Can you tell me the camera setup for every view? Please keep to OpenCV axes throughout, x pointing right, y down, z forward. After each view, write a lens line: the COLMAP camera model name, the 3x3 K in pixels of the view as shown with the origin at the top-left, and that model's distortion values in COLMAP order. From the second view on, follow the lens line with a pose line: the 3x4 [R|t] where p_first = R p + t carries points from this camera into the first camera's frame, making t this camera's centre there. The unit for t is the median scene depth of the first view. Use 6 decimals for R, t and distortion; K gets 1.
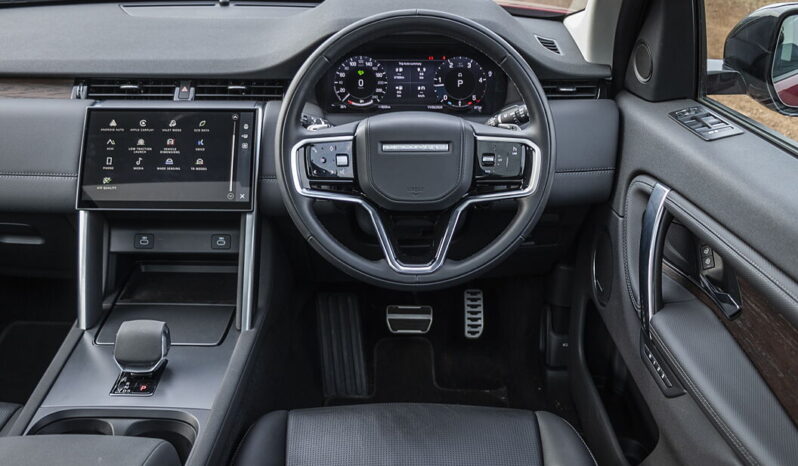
lens RADIAL K [[590.2, 0, 398.7], [0, 590.2, 215.4], [0, 0, 1]] dist [-0.025352, 0.004233]
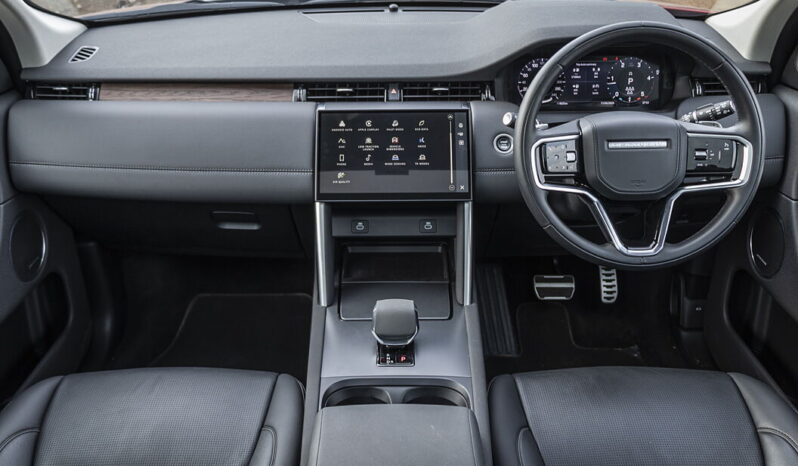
lens RADIAL K [[525.1, 0, 399.1], [0, 525.1, 200.4], [0, 0, 1]] dist [0.000070, 0.002198]
pose [[0.999821, -0.014269, -0.012434, -0.344573], [0.014723, 0.999198, 0.037244, -0.043550], [0.011892, -0.037420, 0.999229, -0.012423]]
